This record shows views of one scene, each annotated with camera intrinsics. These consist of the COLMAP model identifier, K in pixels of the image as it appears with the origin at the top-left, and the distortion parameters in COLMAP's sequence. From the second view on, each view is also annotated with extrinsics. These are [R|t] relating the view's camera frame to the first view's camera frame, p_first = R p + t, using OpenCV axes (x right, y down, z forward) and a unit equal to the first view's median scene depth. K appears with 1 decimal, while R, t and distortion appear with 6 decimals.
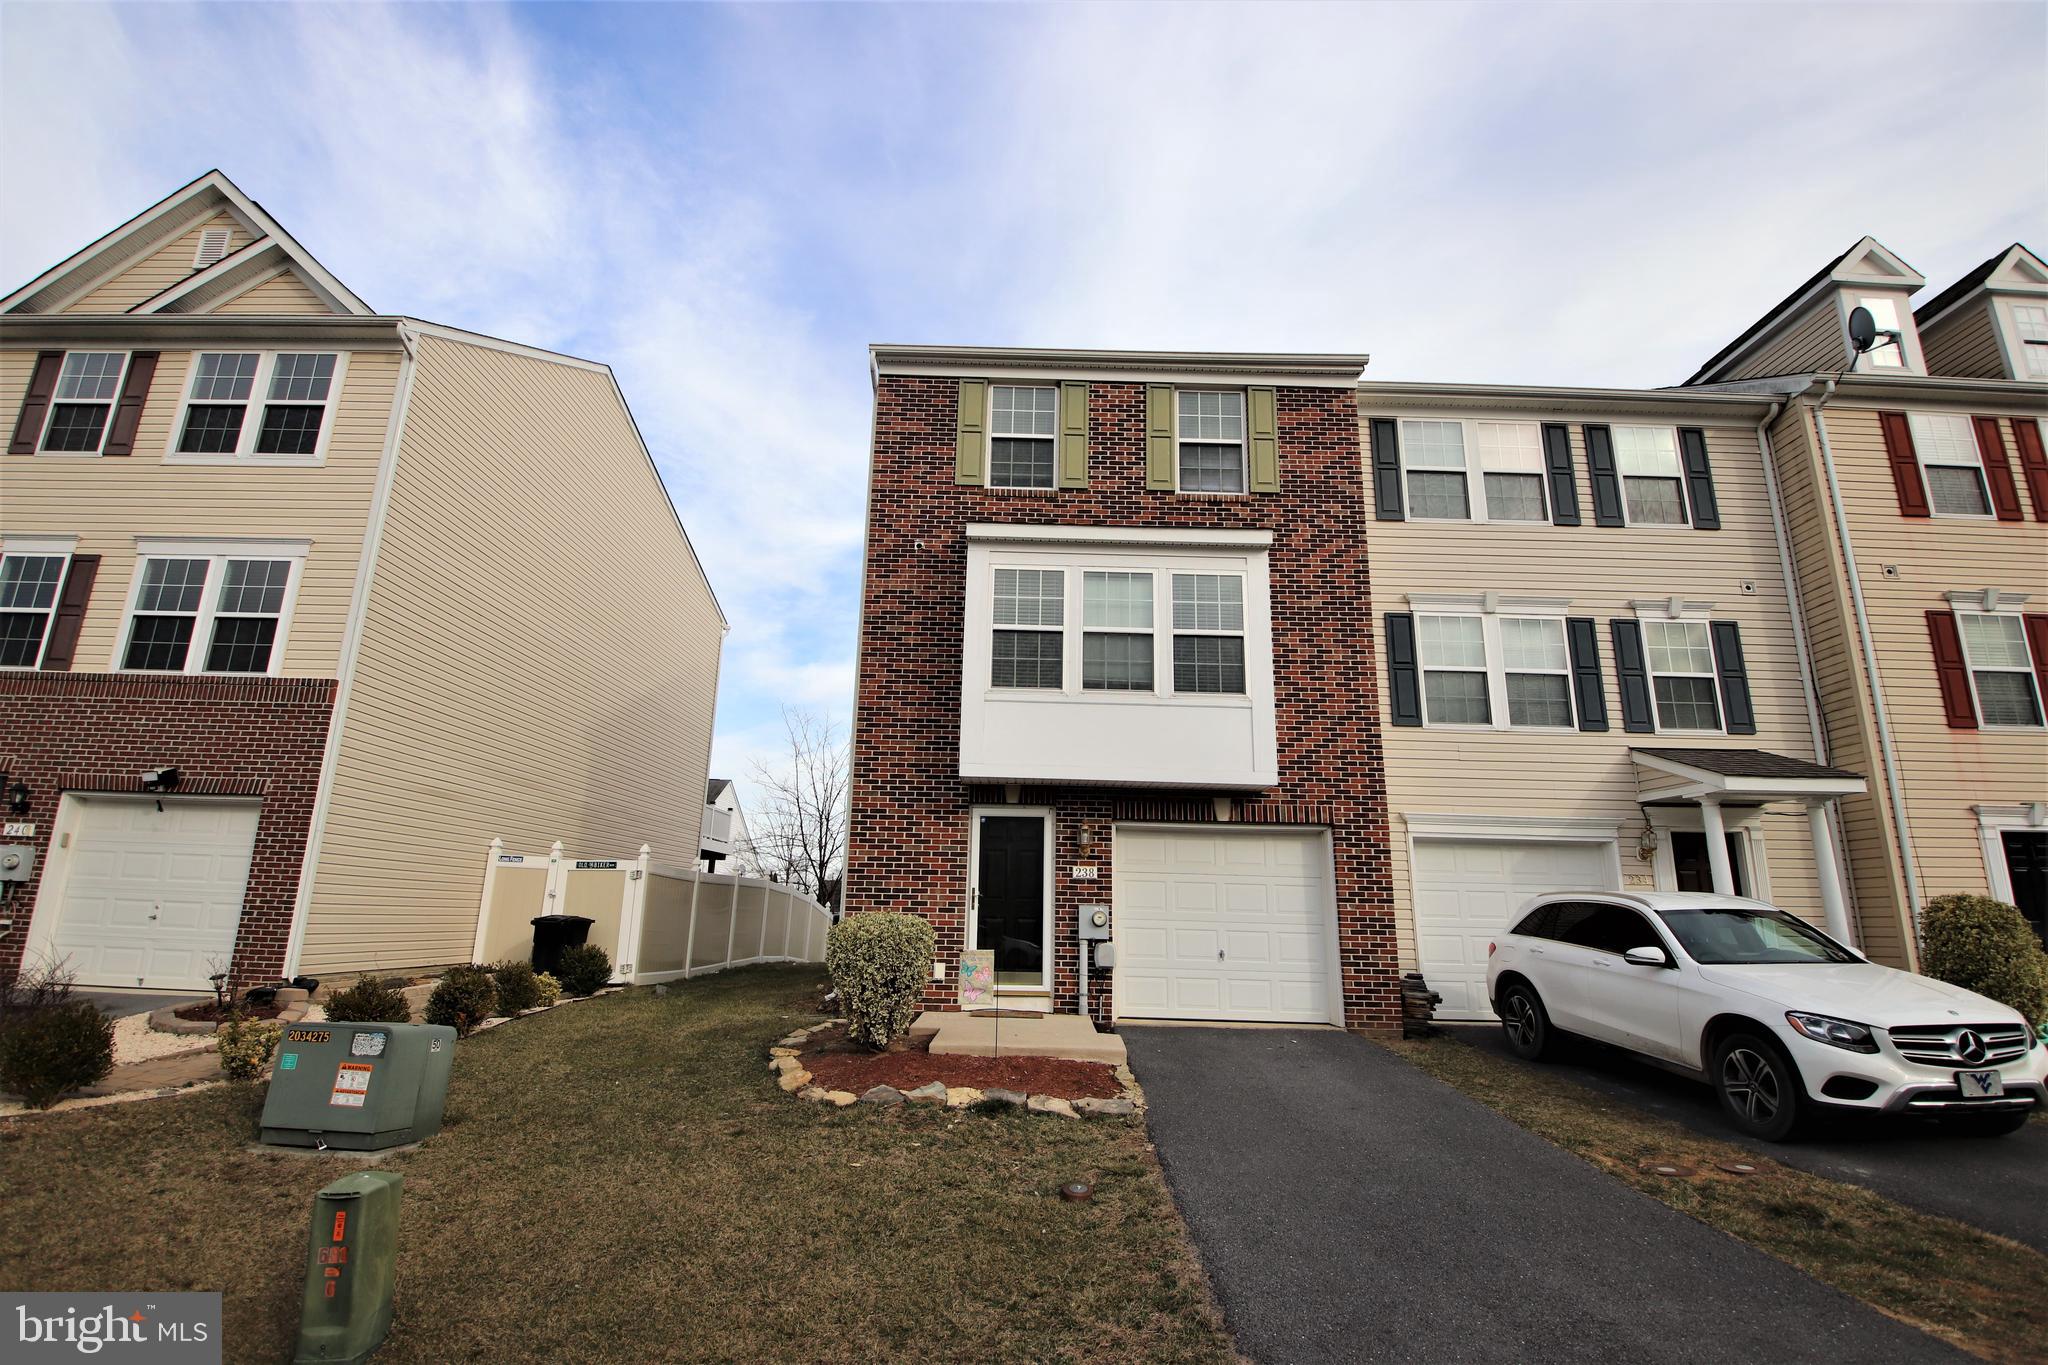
lens RADIAL K [[954.9, 0, 1029.5], [0, 954.9, 686.8], [0, 0, 1]] dist [0.029442, -0.039022]
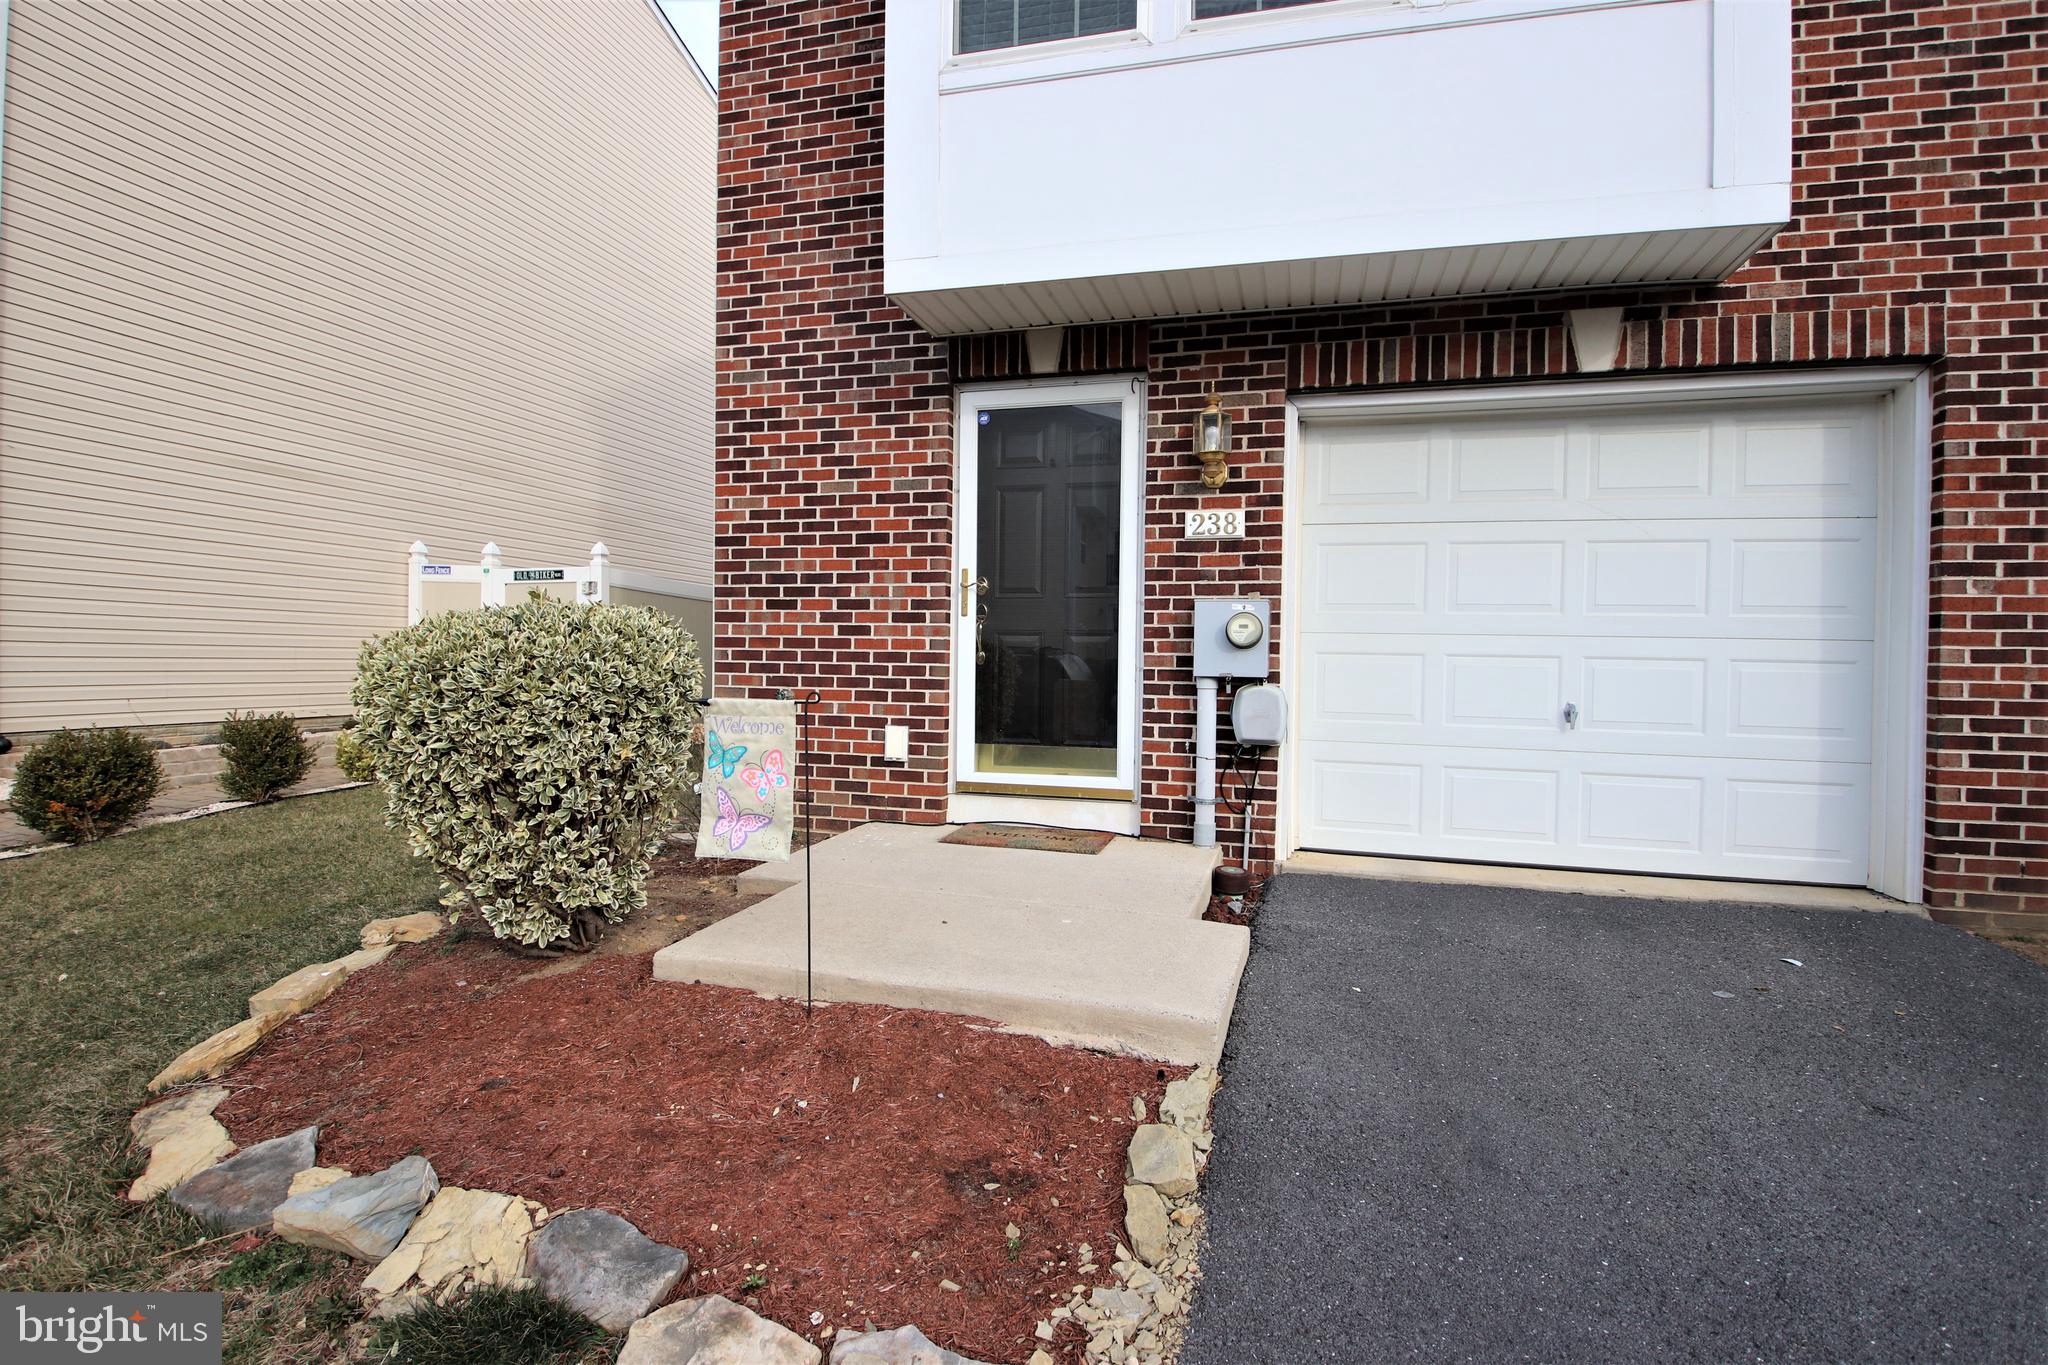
lens RADIAL K [[954.9, 0, 1029.5], [0, 954.9, 686.8], [0, 0, 1]] dist [0.029442, -0.039022]
pose [[0.954085, 0.001918, -0.299531, 0.107013], [0.073873, 0.967585, 0.241500, 0.157128], [0.290285, -0.252538, 0.923016, 0.575587]]
